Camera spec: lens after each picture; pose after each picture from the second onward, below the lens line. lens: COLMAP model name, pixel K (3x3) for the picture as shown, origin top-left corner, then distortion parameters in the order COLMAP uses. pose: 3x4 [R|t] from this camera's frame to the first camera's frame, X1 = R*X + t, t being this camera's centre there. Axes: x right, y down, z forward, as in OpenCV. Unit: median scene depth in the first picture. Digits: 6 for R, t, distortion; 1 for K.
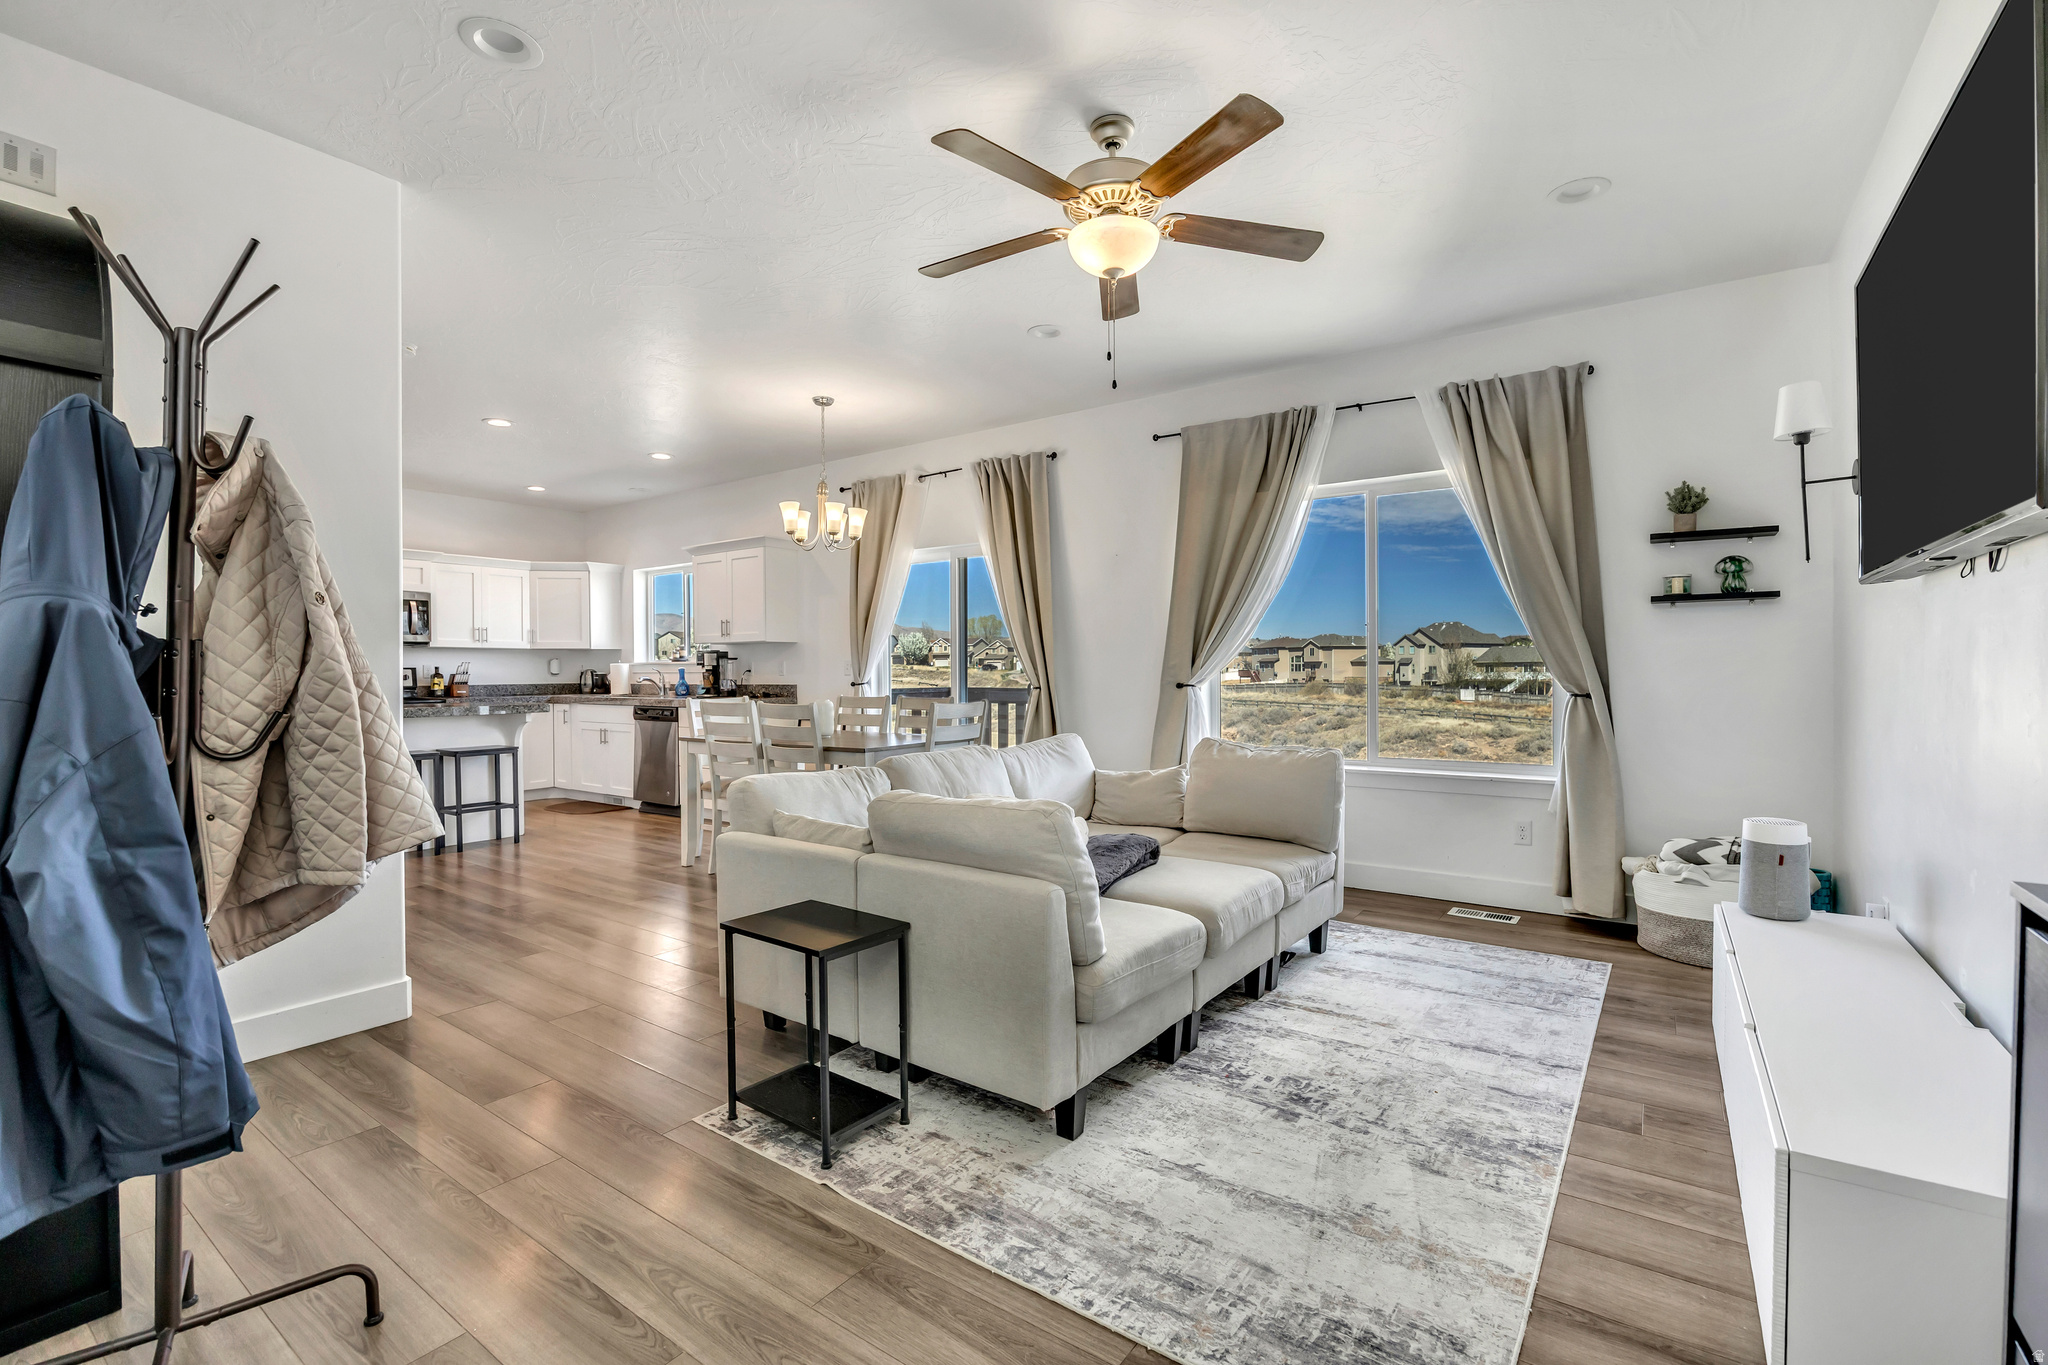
lens RADIAL K [[894.1, 0, 1018.0], [0, 894.1, 679.0], [0, 0, 1]] dist [-0.010597, -0.000267]
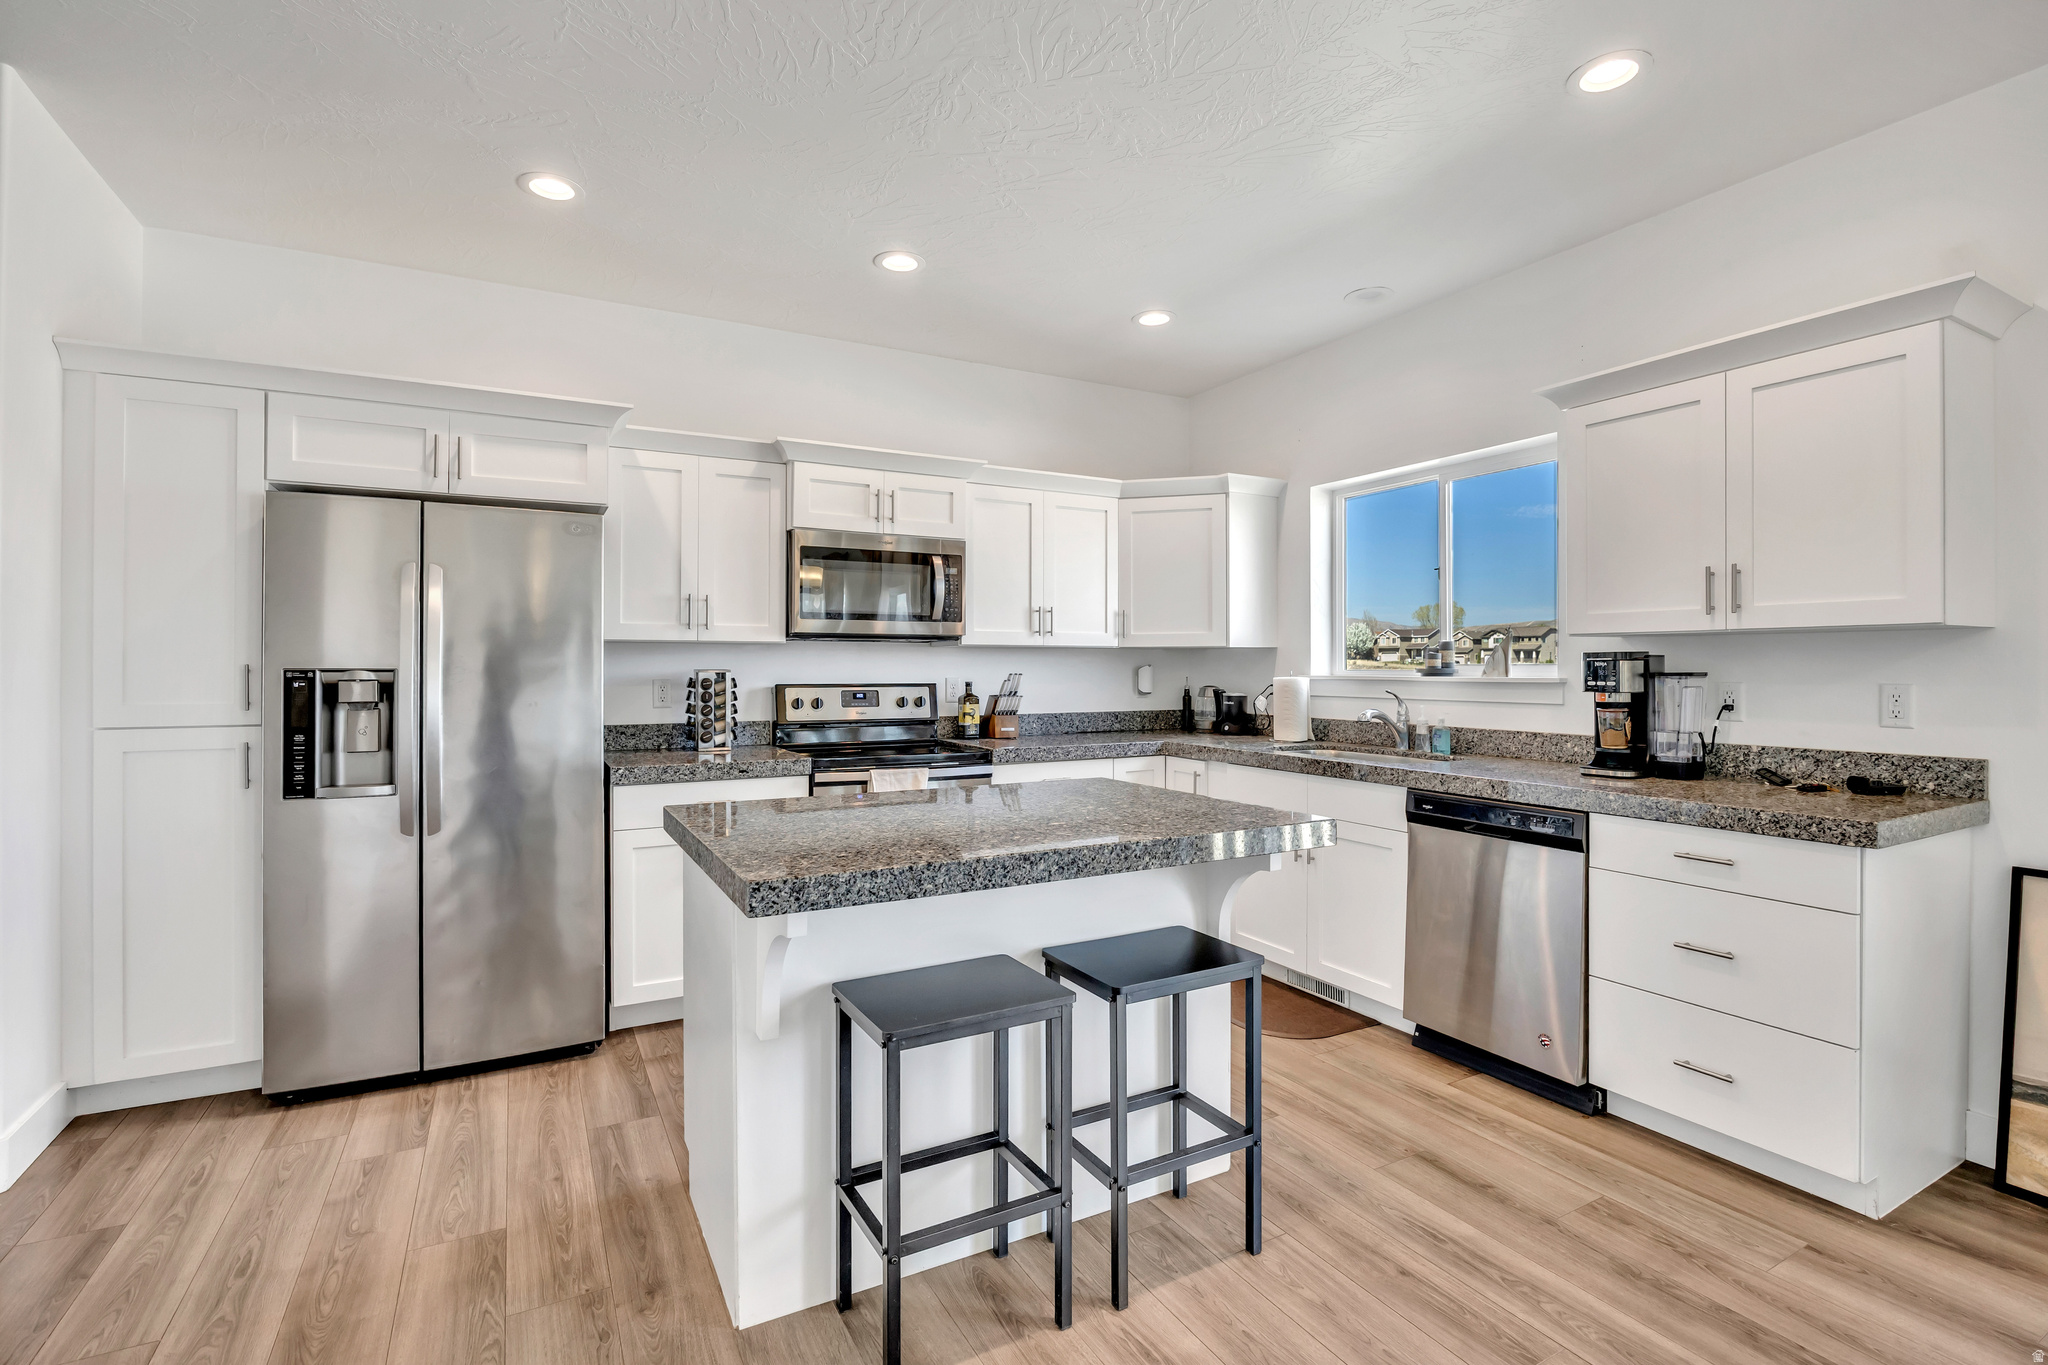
lens RADIAL K [[945.6, 0, 1024.6], [0, 945.6, 667.9], [0, 0, 1]] dist [-0.013297, -0.000327]
pose [[0.903759, 0.006536, -0.427992, -0.408851], [-0.009313, 0.999947, -0.004396, -0.021541], [0.427941, 0.007959, 0.903772, 0.539713]]
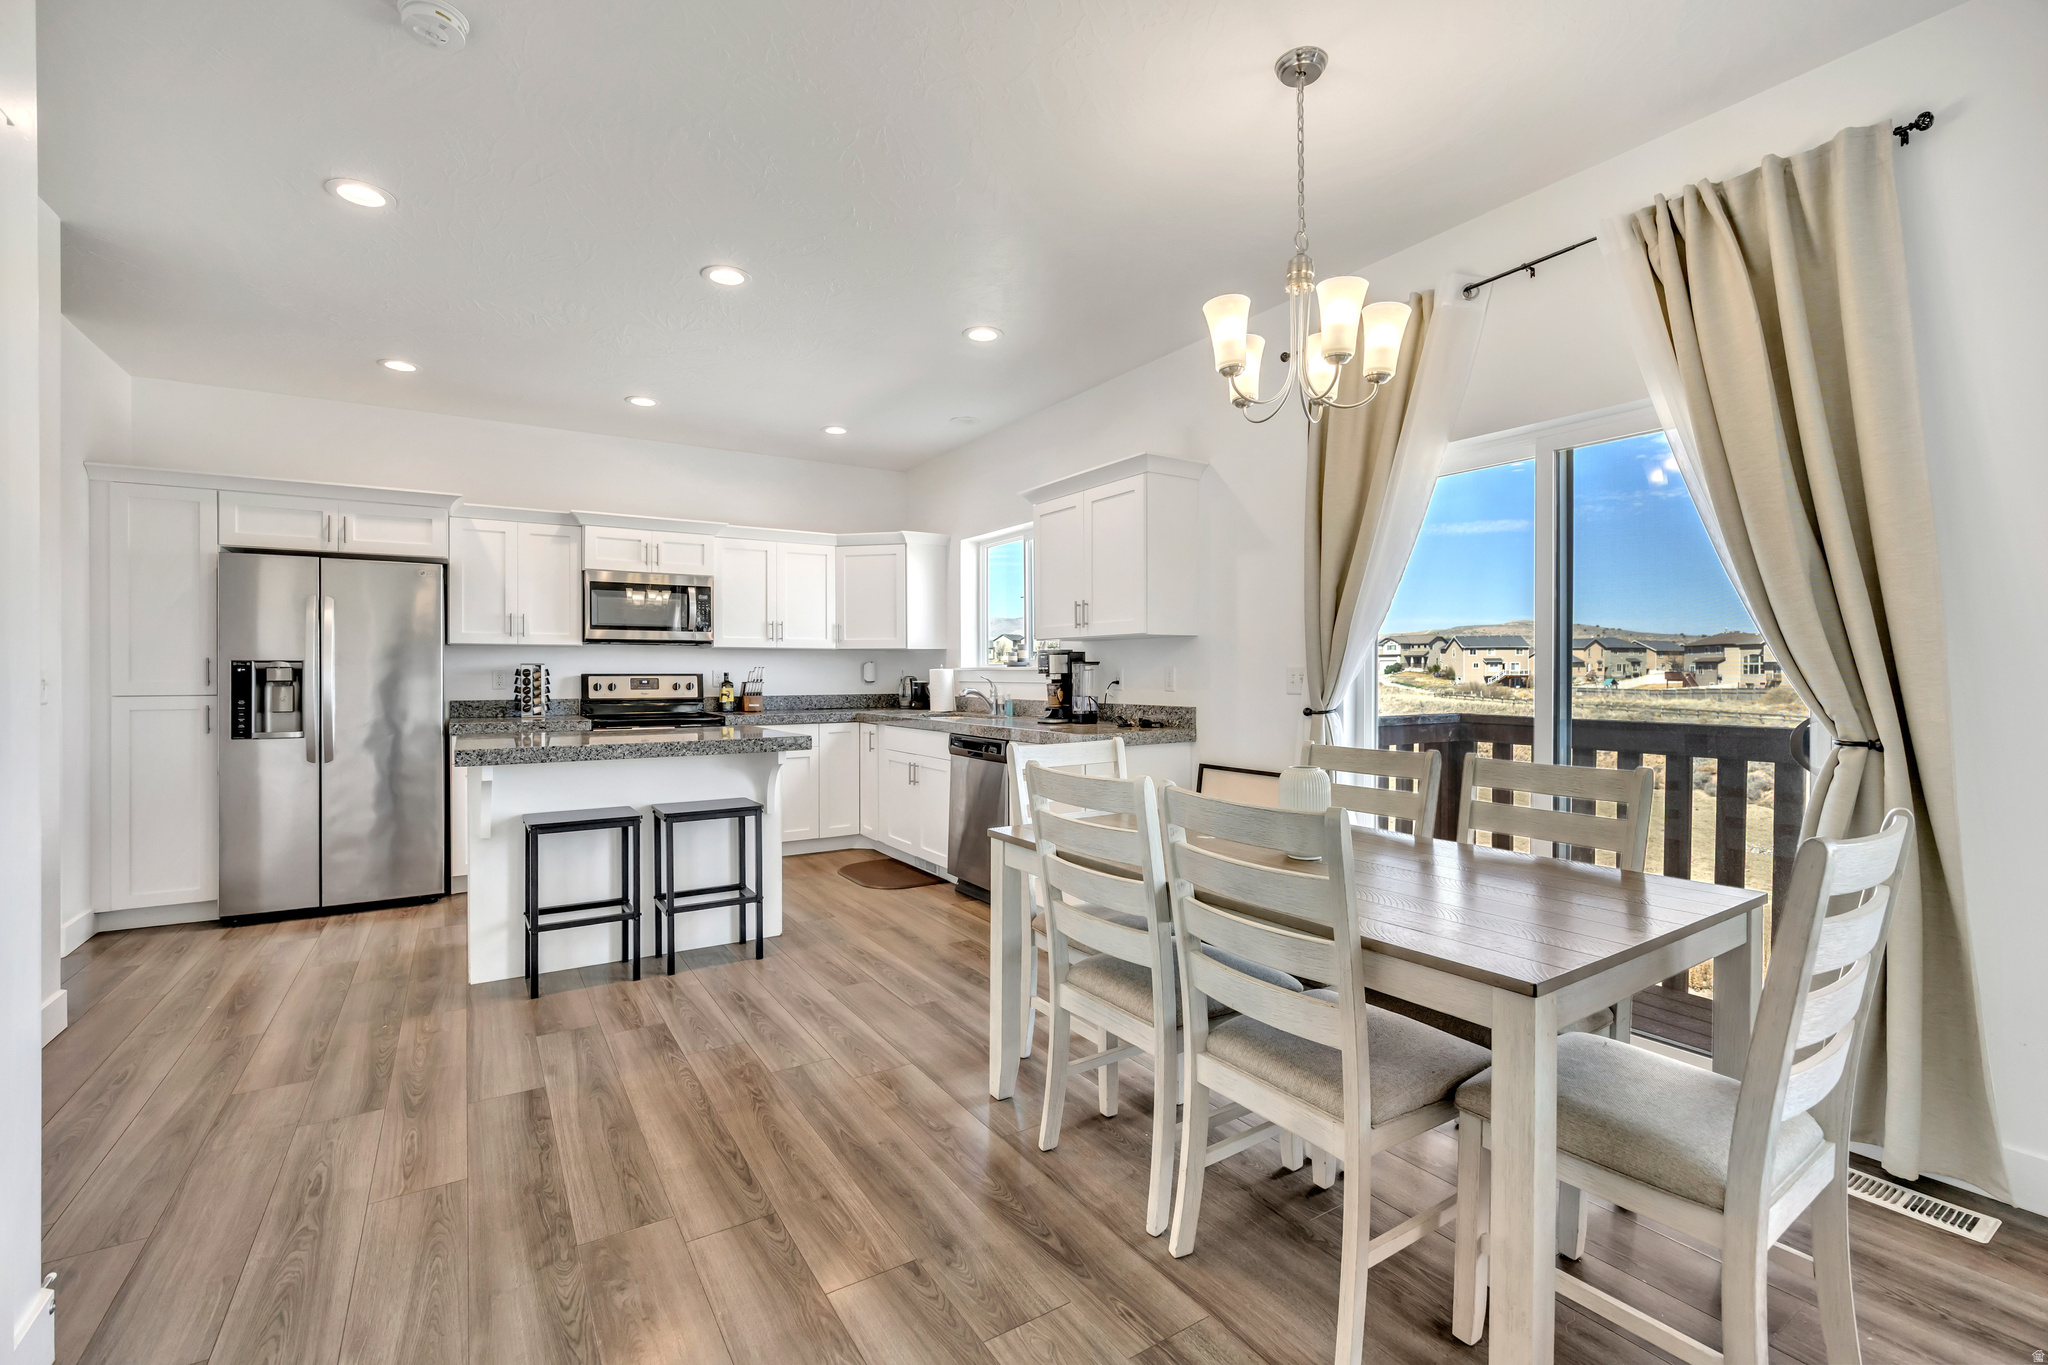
lens RADIAL K [[894.1, 0, 1026.0], [0, 894.1, 677.7], [0, 0, 1]] dist [-0.010597, -0.000267]
pose [[0.929675, 0.006396, -0.368325, -0.131550], [-0.007008, 0.999975, -0.000326, -0.011902], [0.368314, 0.002884, 0.929697, 0.400146]]
